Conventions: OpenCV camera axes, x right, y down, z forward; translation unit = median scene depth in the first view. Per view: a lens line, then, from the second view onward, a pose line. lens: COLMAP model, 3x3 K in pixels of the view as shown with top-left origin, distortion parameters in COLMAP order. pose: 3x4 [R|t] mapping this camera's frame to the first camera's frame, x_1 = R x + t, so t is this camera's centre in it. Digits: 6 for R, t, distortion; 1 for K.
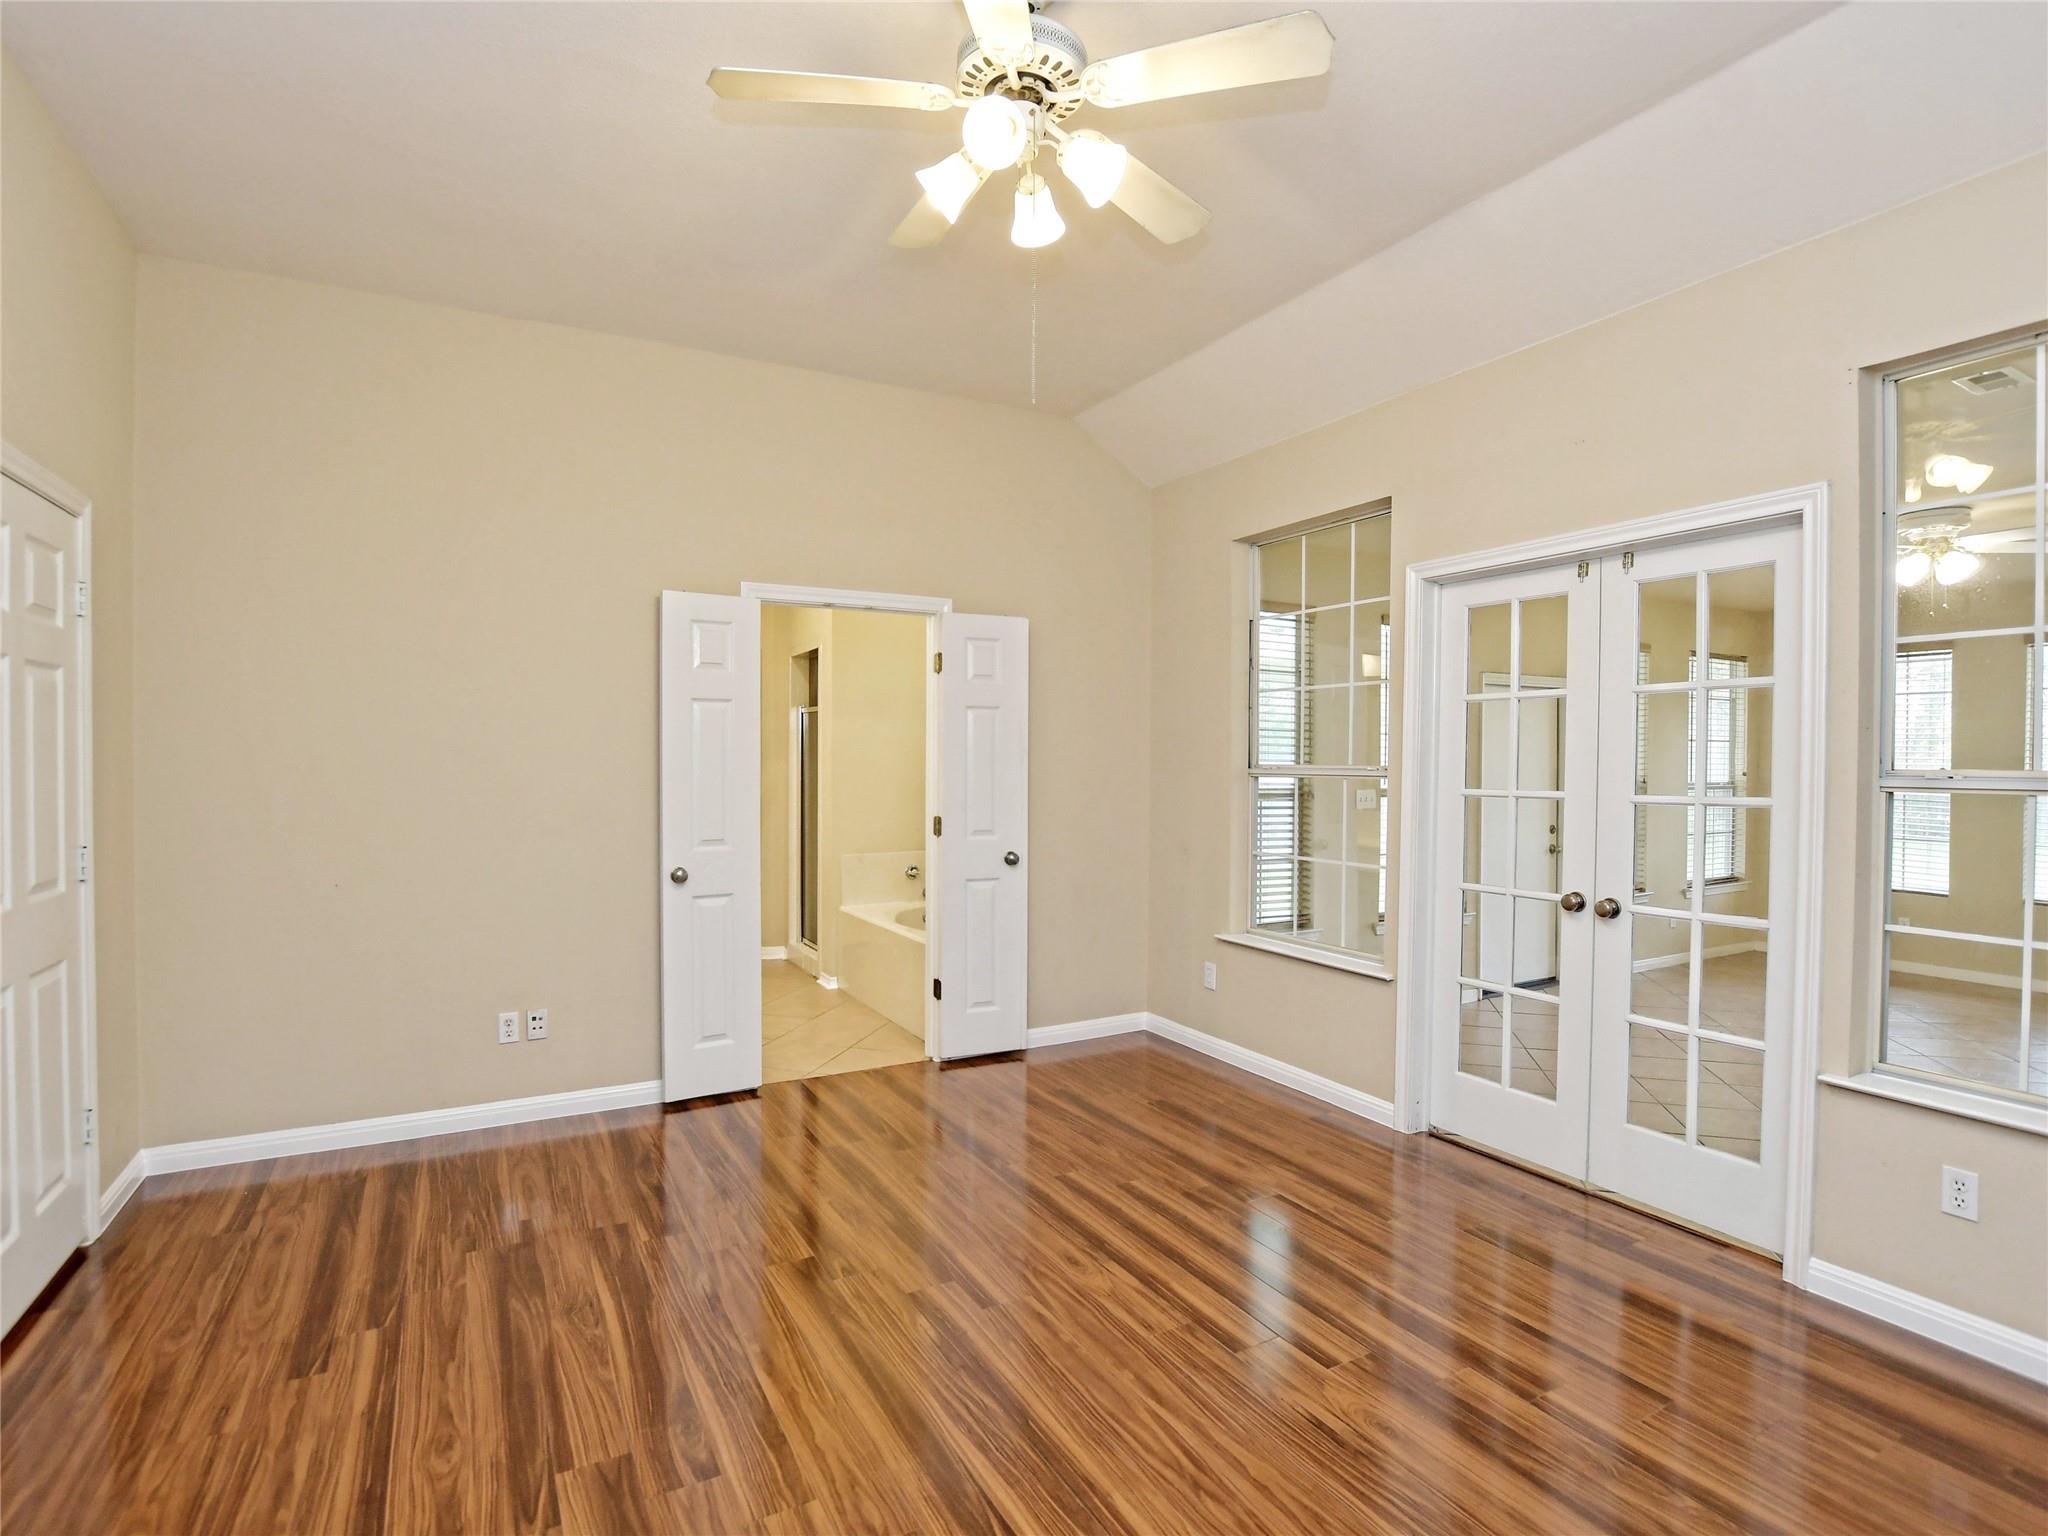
lens RADIAL K [[1001.1, 0, 1000.3], [0, 1001.1, 773.9], [0, 0, 1]] dist [-0.027577, -0.000535]
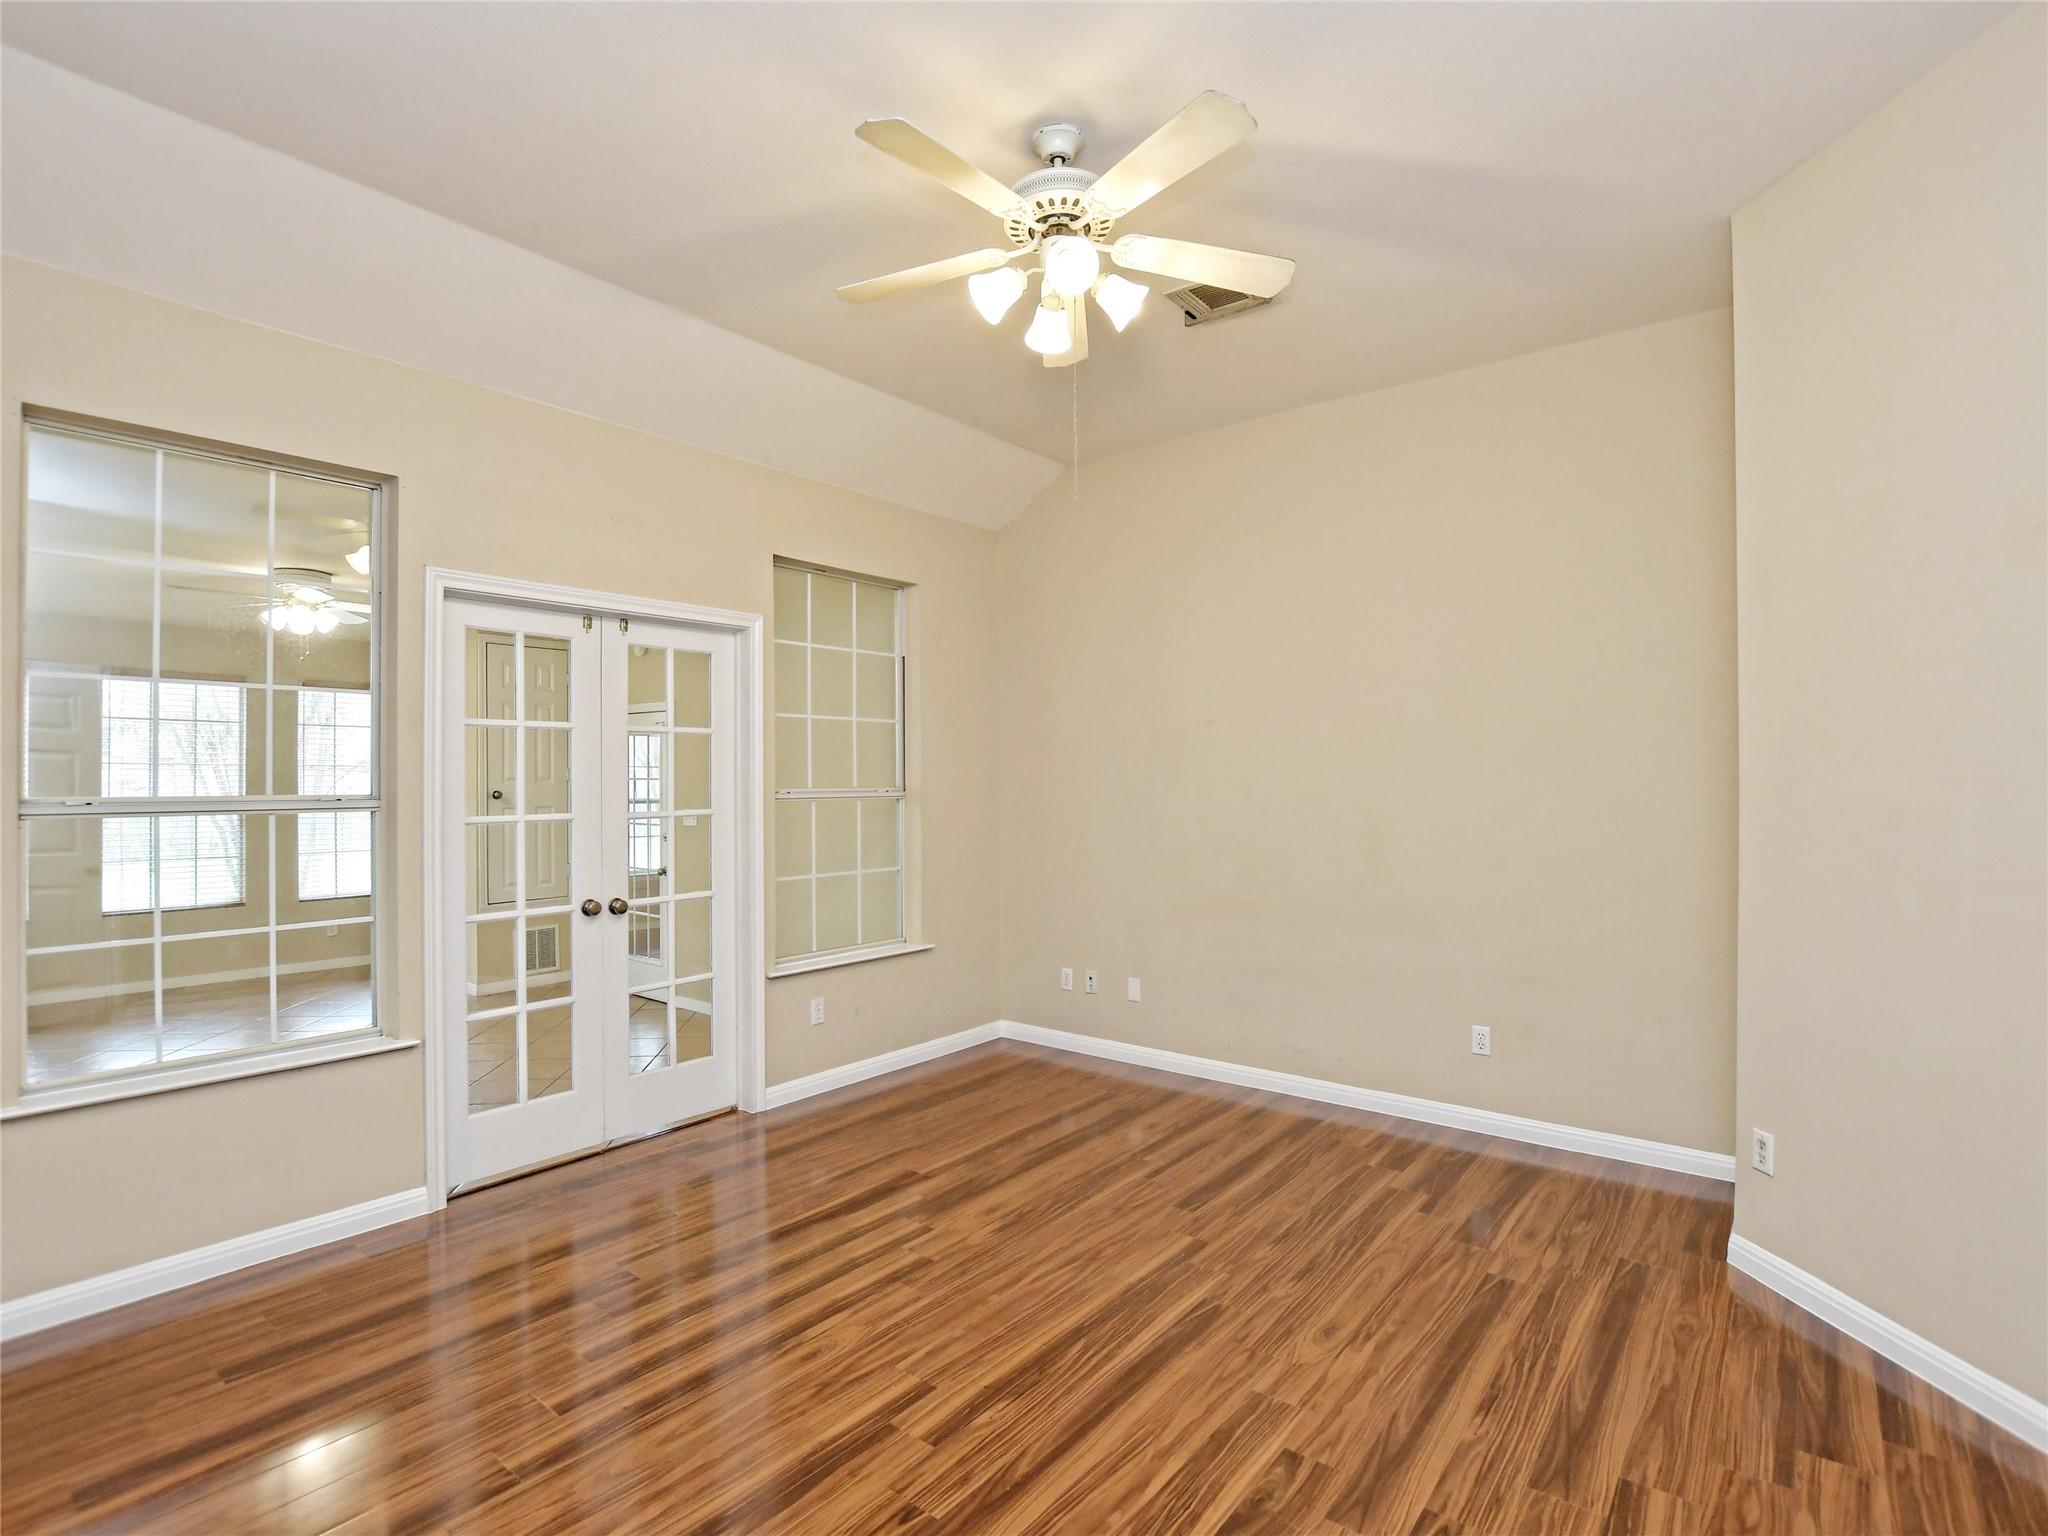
lens RADIAL K [[1038.7, 0, 998.4], [0, 1038.7, 765.3], [0, 0, 1]] dist [-0.034837, 0.001820]
pose [[-0.390562, 0.011753, 0.920501, -0.709847], [0.017393, 0.999834, -0.005386, -0.021861], [-0.920412, 0.013907, -0.390702, 1.015137]]
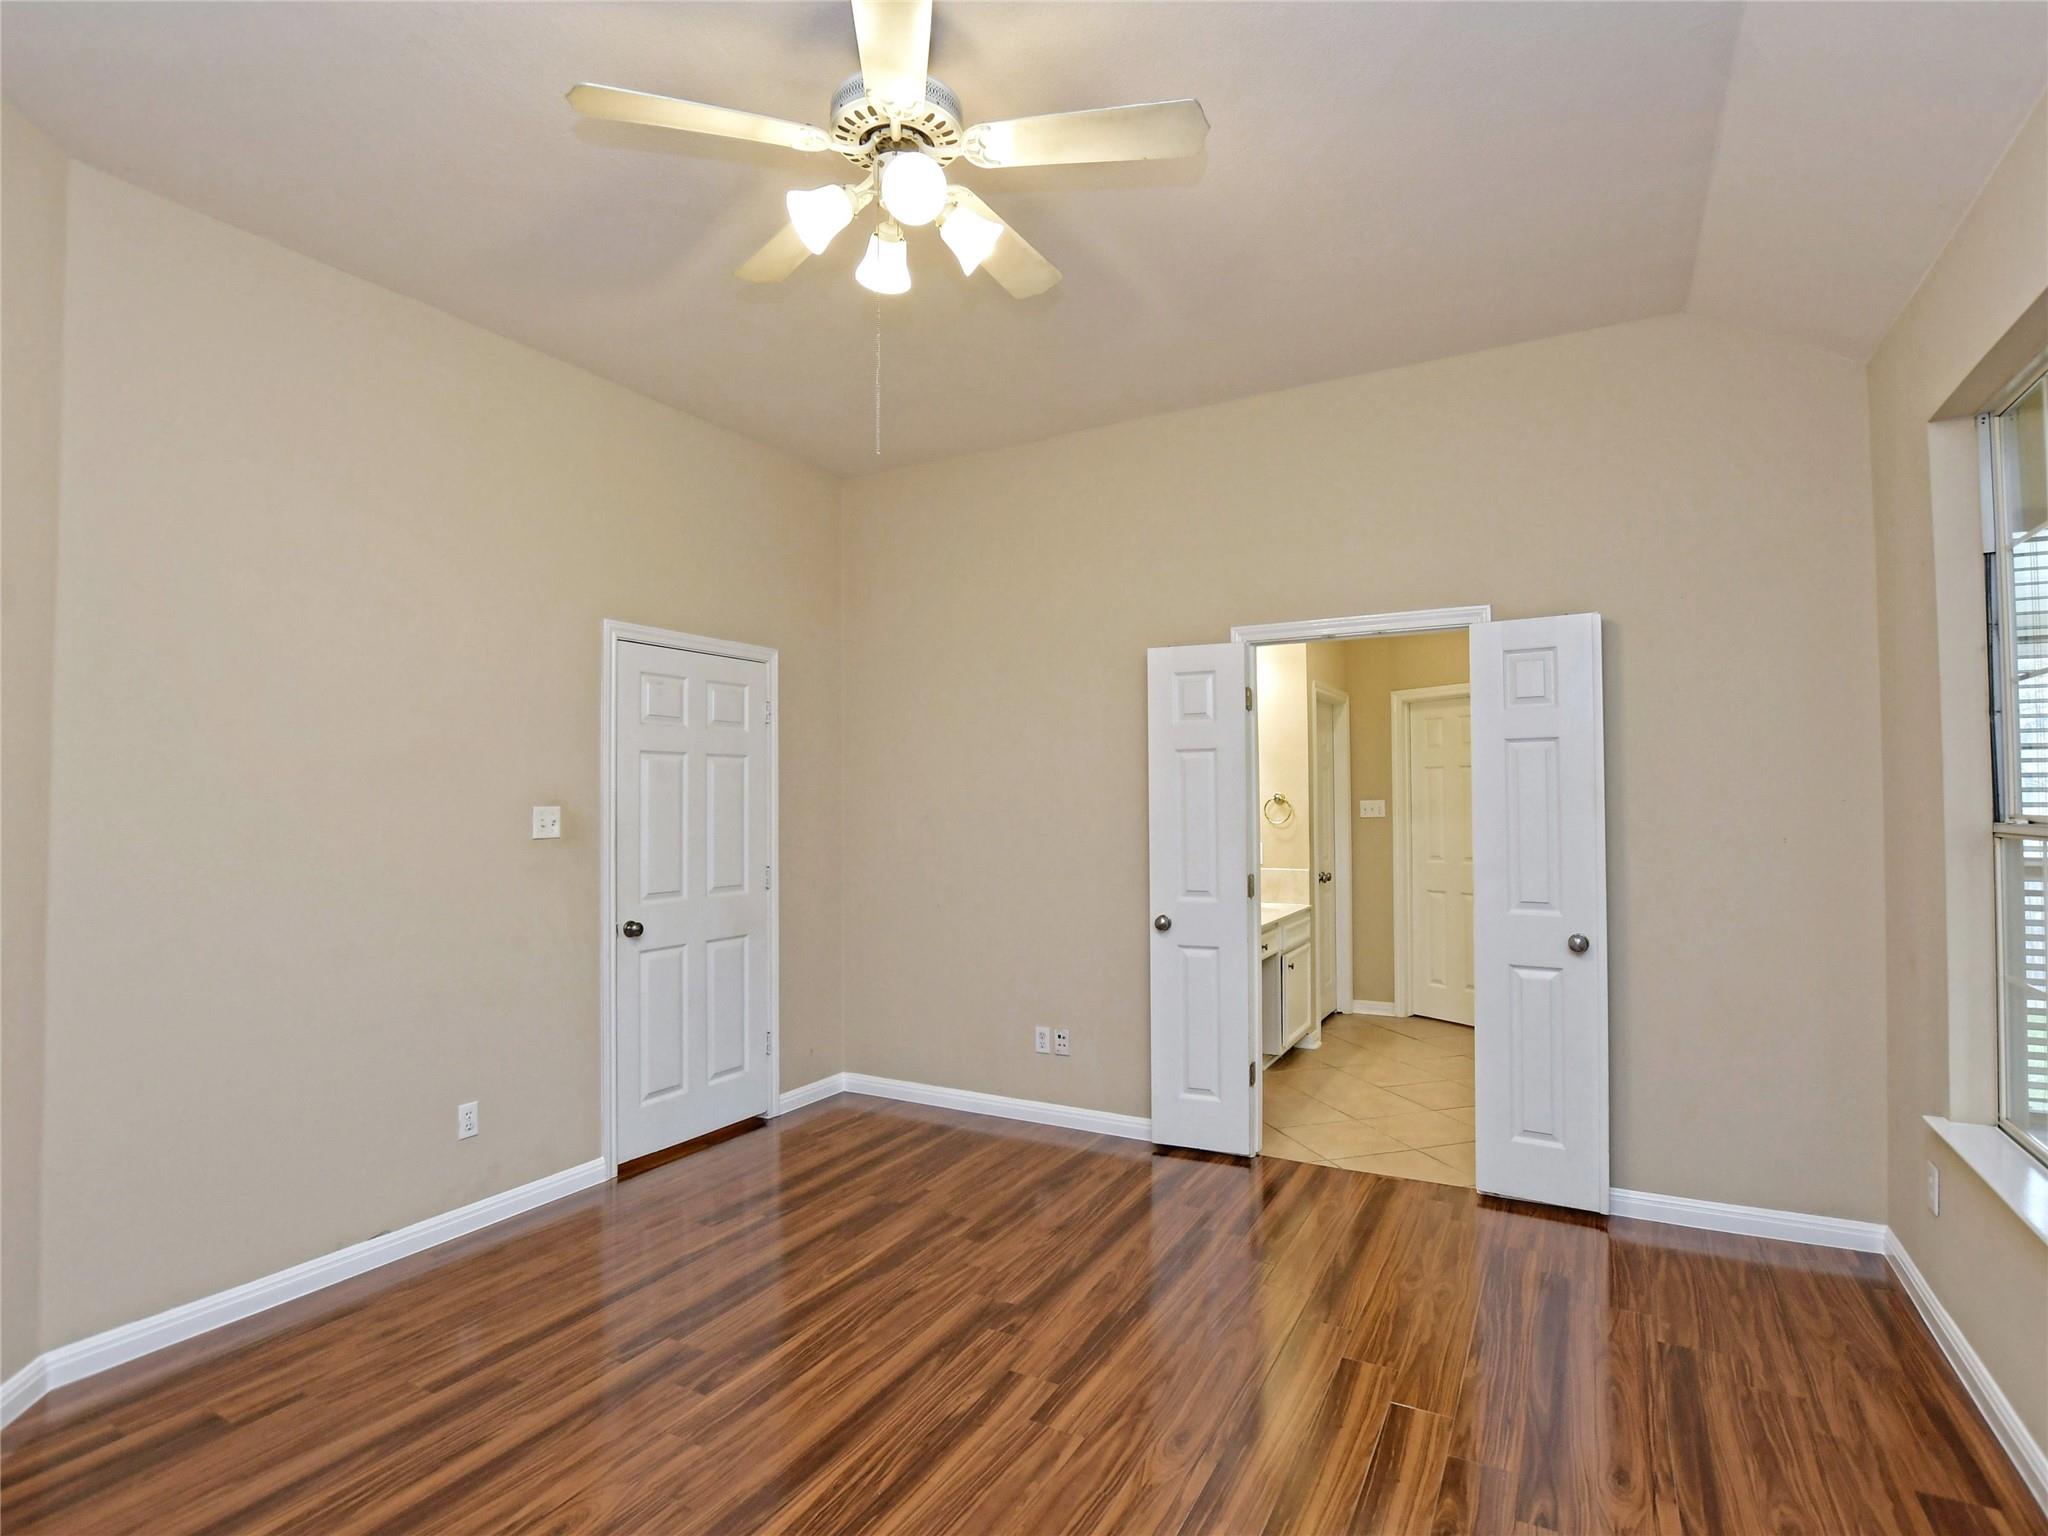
lens RADIAL K [[1015.4, 0, 1006.7], [0, 1015.4, 784.3], [0, 0, 1]] dist [-0.030071, -0.000327]
pose [[0.544995, -0.022763, -0.838130, 0.583111], [-0.007066, 0.999471, -0.031740, -0.008566], [0.838409, 0.023220, 0.544546, 0.365059]]
